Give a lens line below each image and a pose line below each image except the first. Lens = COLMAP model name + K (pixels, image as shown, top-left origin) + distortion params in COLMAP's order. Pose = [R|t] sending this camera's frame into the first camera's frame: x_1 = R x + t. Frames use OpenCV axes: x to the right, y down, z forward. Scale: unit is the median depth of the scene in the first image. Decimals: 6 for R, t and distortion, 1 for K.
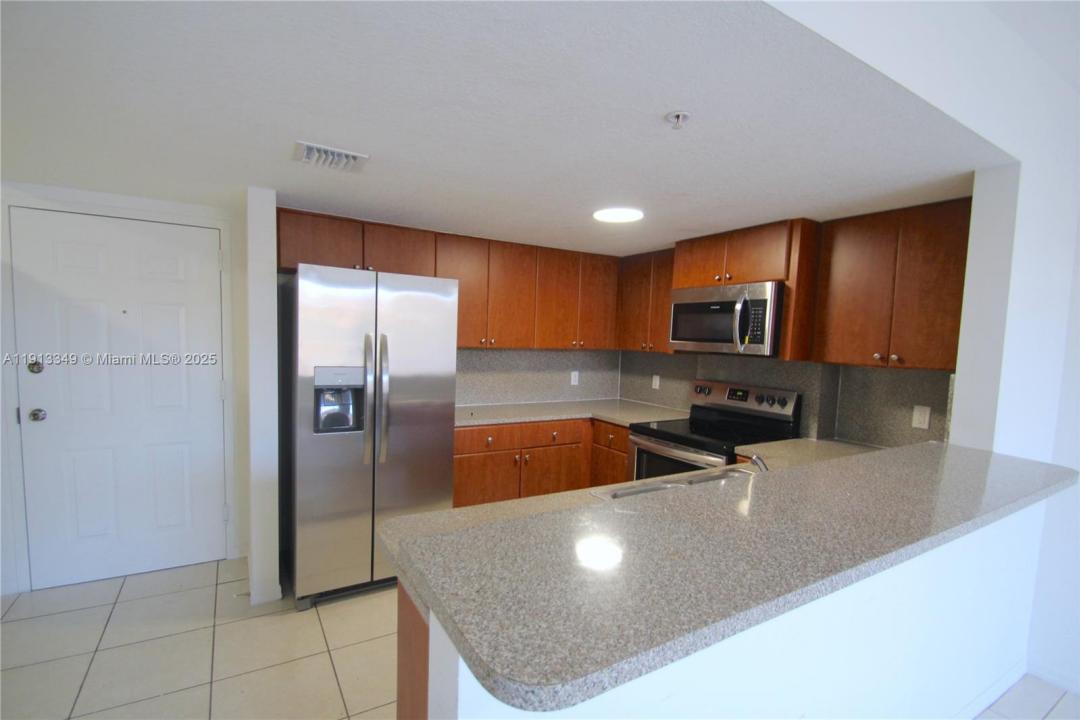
lens RADIAL K [[500.0, 0, 535.8], [0, 500.0, 376.9], [0, 0, 1]] dist [0.001413, -0.000118]
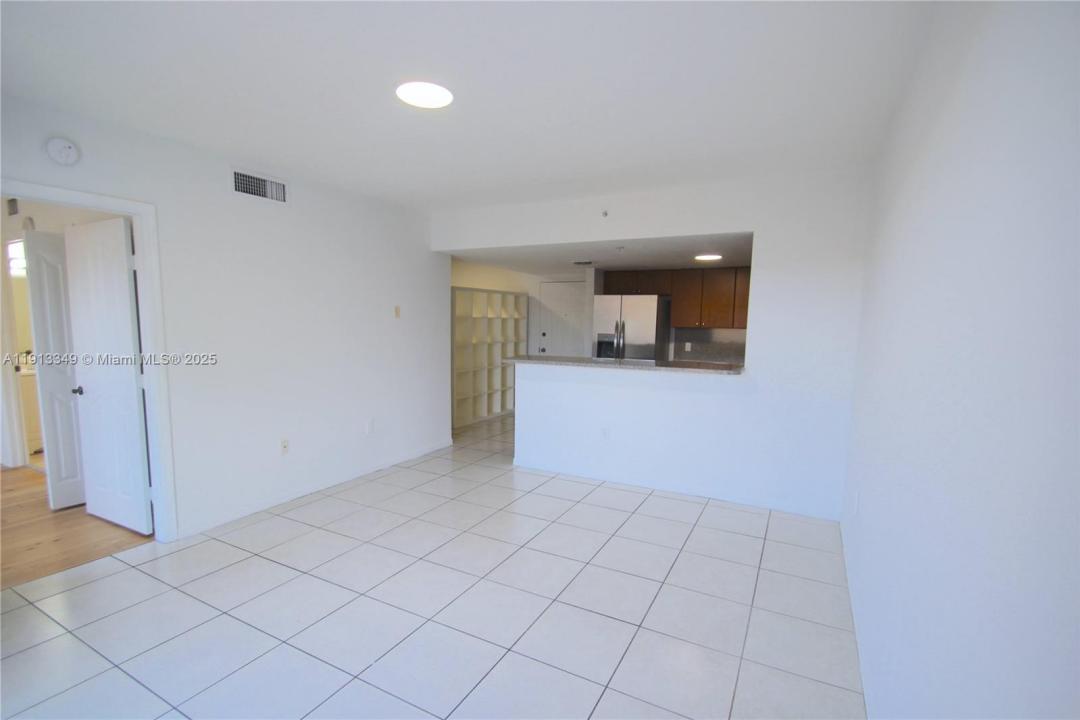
lens RADIAL K [[500.0, 0, 535.8], [0, 500.0, 376.9], [0, 0, 1]] dist [0.001413, -0.000118]
pose [[0.501248, 0.069766, -0.862486, 1.389467], [-0.067091, 0.996877, 0.041646, 0.097705], [0.862699, 0.036990, 0.504364, -0.496602]]
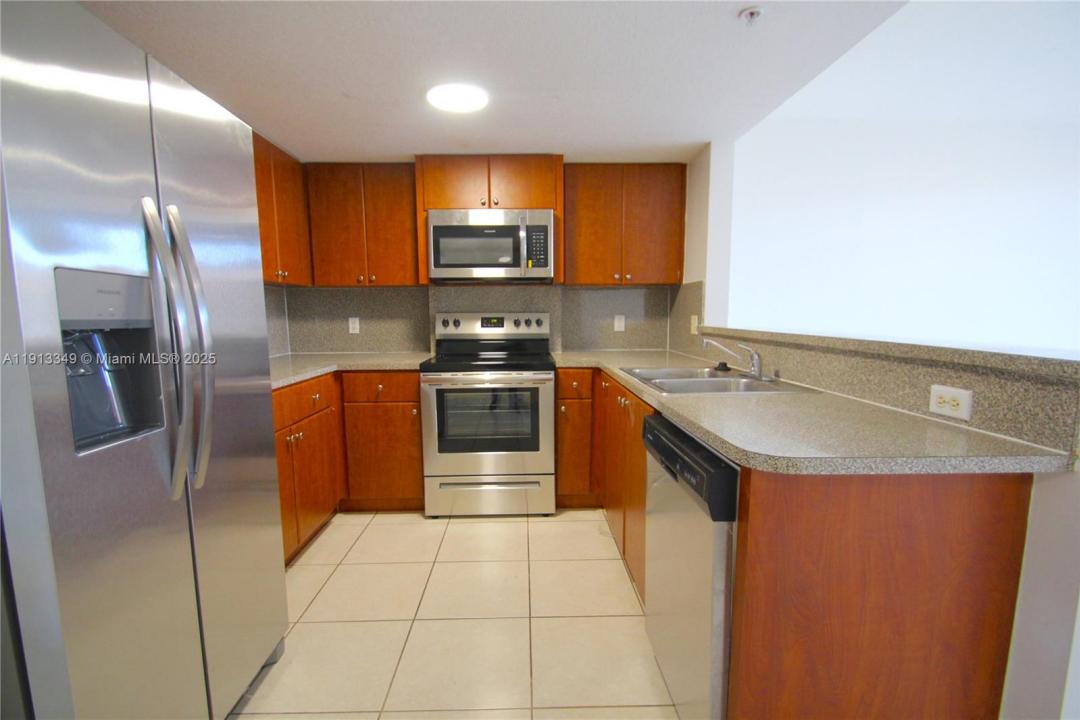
lens RADIAL K [[500.0, 0, 535.8], [0, 500.0, 376.9], [0, 0, 1]] dist [0.001413, -0.000118]
pose [[0.494149, -0.147338, 0.856801, -0.486051], [0.095495, 0.988770, 0.114956, 0.040066], [-0.864117, 0.025015, 0.502669, 0.437830]]
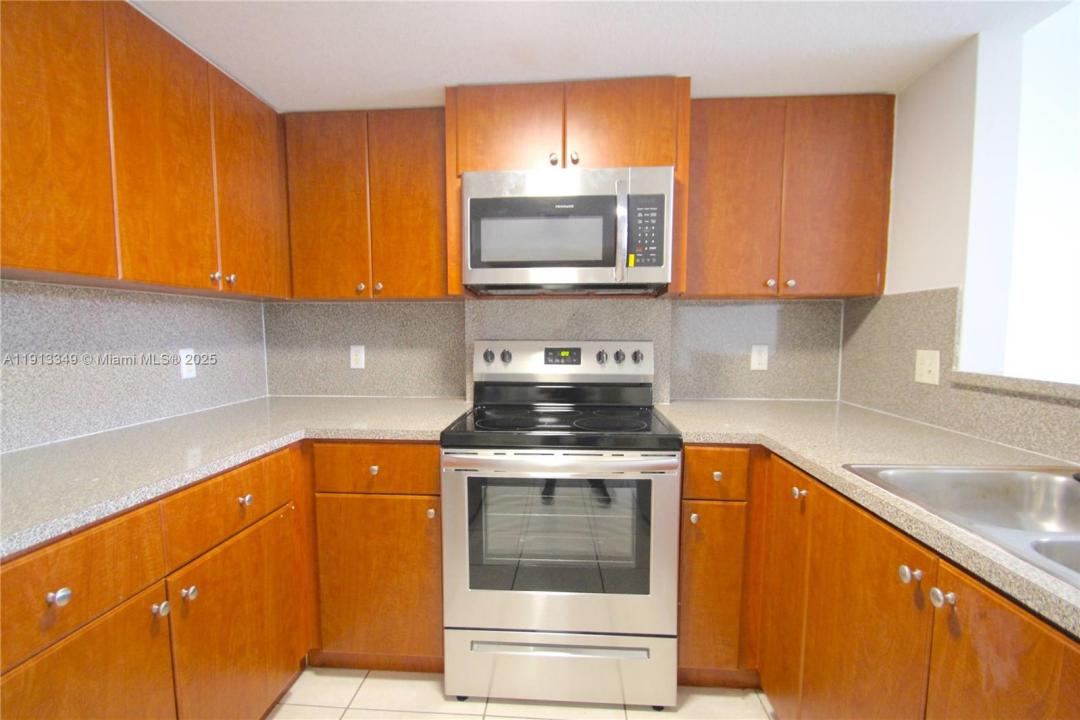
lens RADIAL K [[500.0, 0, 535.8], [0, 500.0, 376.9], [0, 0, 1]] dist [0.001413, -0.000118]
pose [[0.576210, -0.106887, 0.810282, -0.157455], [0.087752, 0.993771, 0.068690, 0.016283], [-0.812577, 0.031524, 0.582001, 0.698881]]
